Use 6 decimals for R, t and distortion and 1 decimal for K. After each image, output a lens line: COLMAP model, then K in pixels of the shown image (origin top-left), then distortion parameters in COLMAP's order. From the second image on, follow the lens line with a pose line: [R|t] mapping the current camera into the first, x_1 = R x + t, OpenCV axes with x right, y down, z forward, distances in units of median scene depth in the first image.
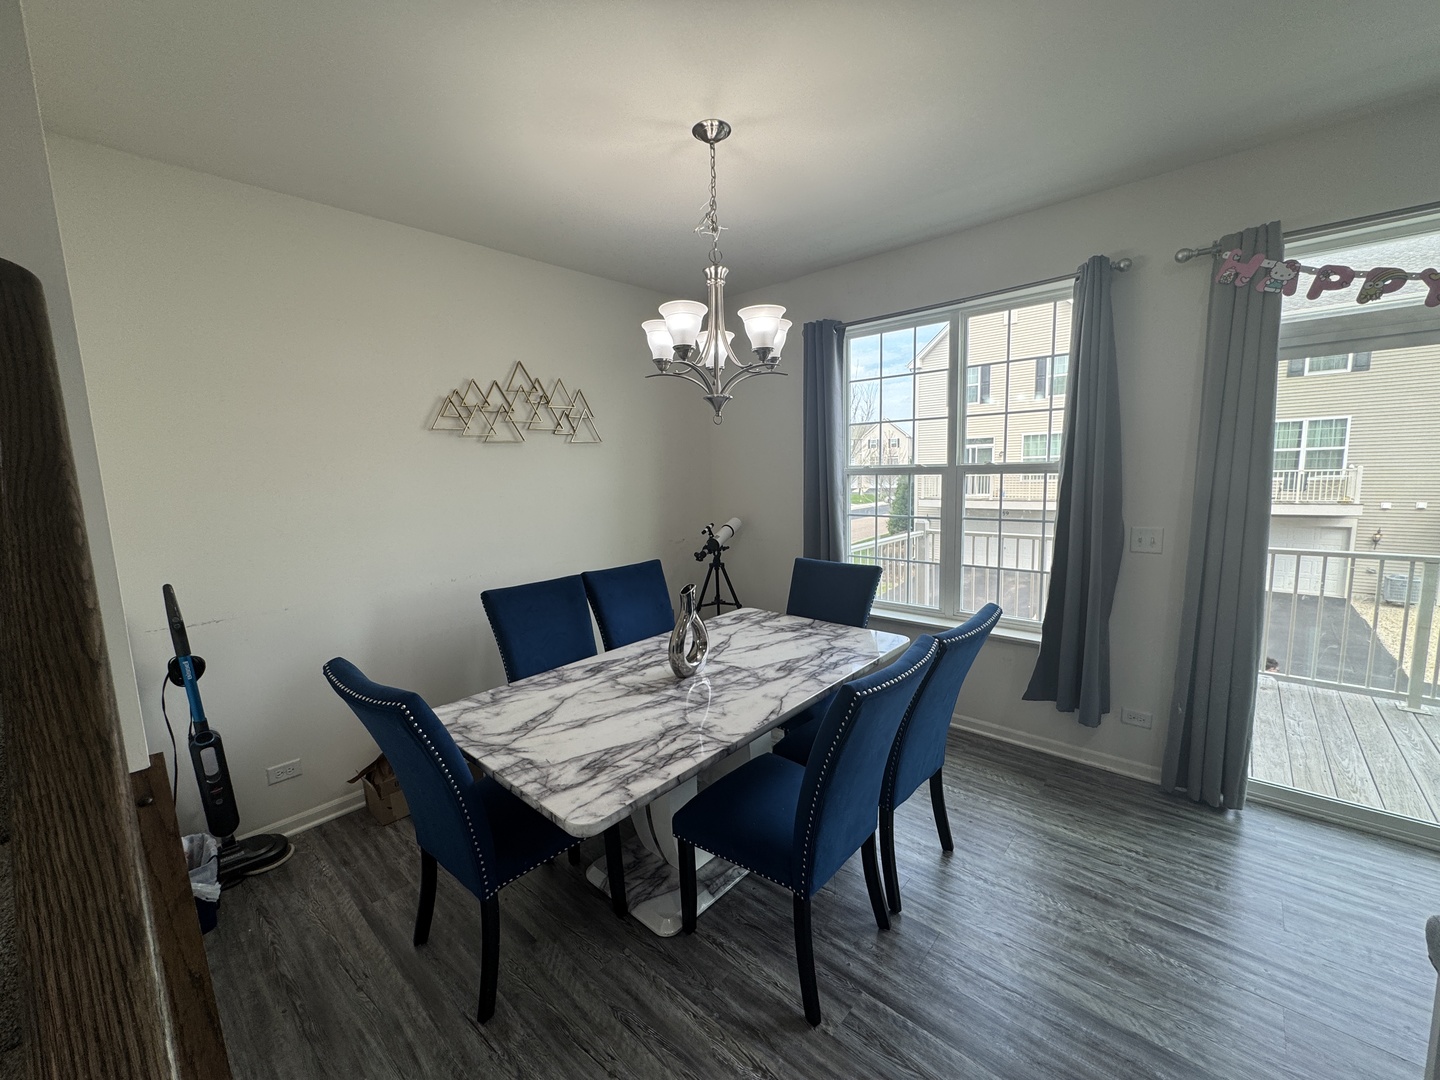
lens RADIAL K [[579.0, 0, 721.5], [0, 579.0, 541.0], [0, 0, 1]] dist [-0.004072, -0.000023]
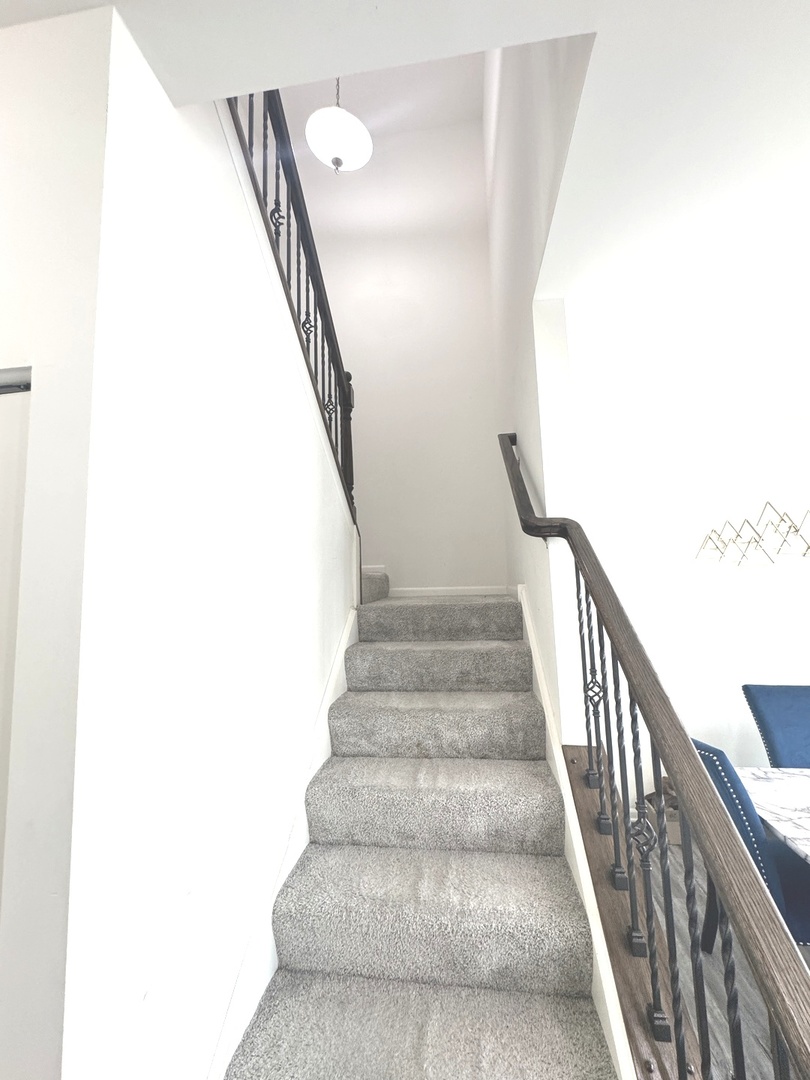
lens RADIAL K [[434.3, 0, 410.3], [0, 434.3, 541.4], [0, 0, 1]] dist [-0.004072, -0.000023]
pose [[0.566821, -0.064892, -0.821281, -0.026770], [-0.100518, 0.983997, -0.147123, -0.007758], [0.817686, 0.165946, 0.551228, -0.177196]]
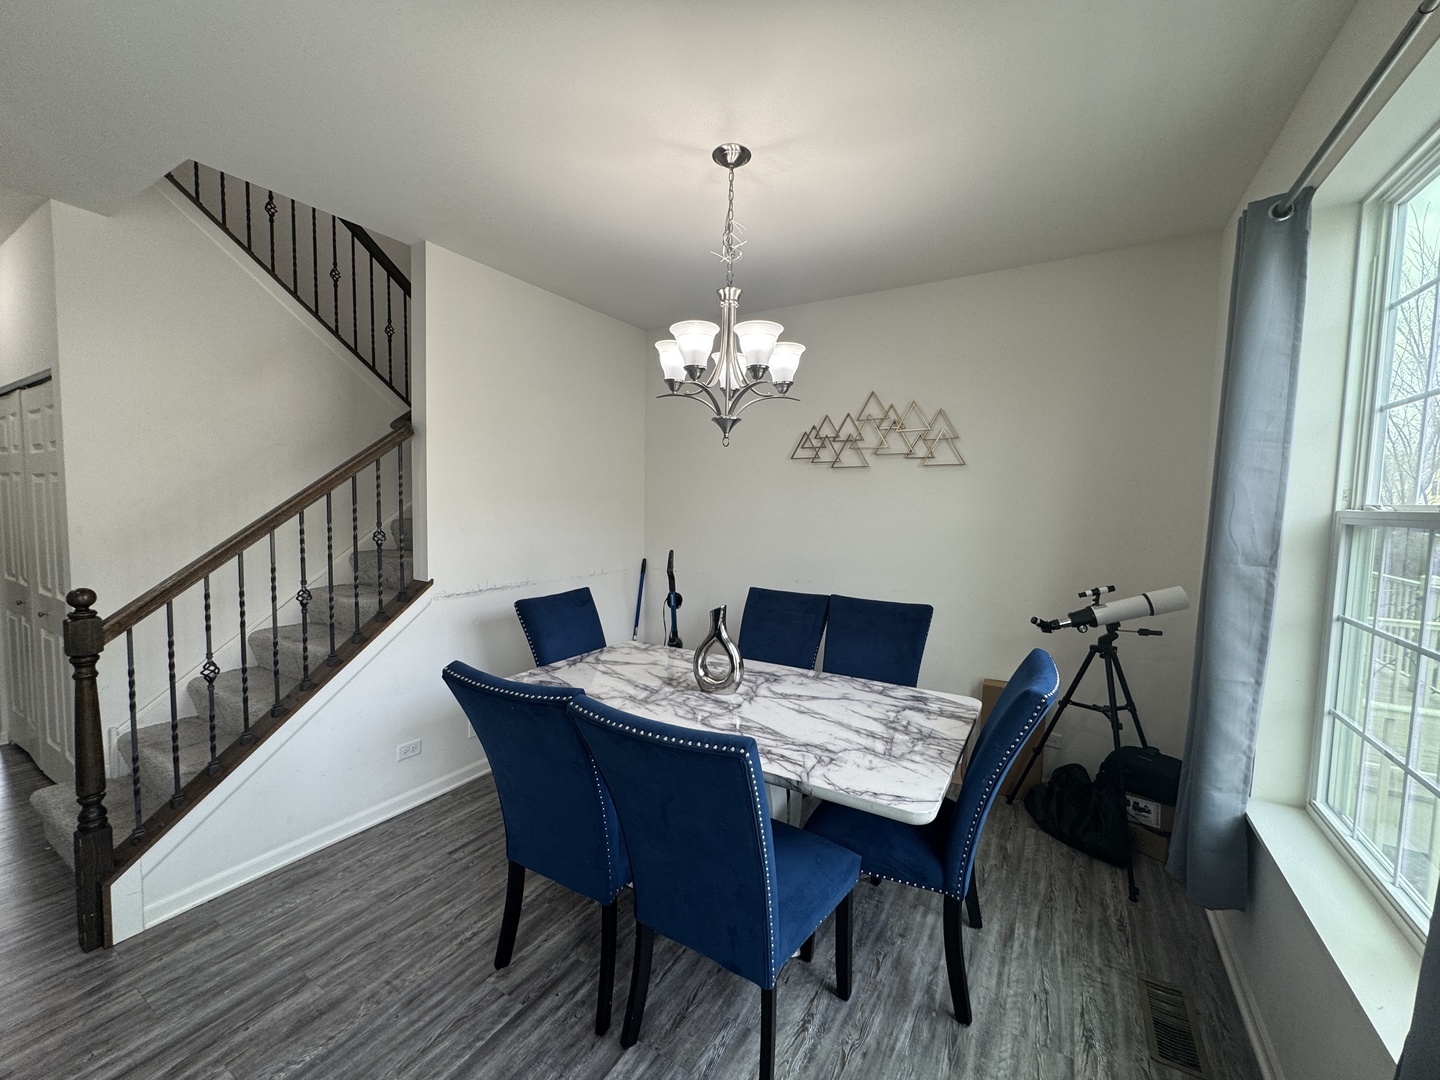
lens RADIAL K [[579.0, 0, 723.2], [0, 579.0, 541.6], [0, 0, 1]] dist [-0.004072, -0.000023]
pose [[0.195094, 0.105534, -0.975090, 0.785051], [-0.151086, 0.985561, 0.076438, -0.095306], [0.969078, 0.132410, 0.208222, 0.662006]]
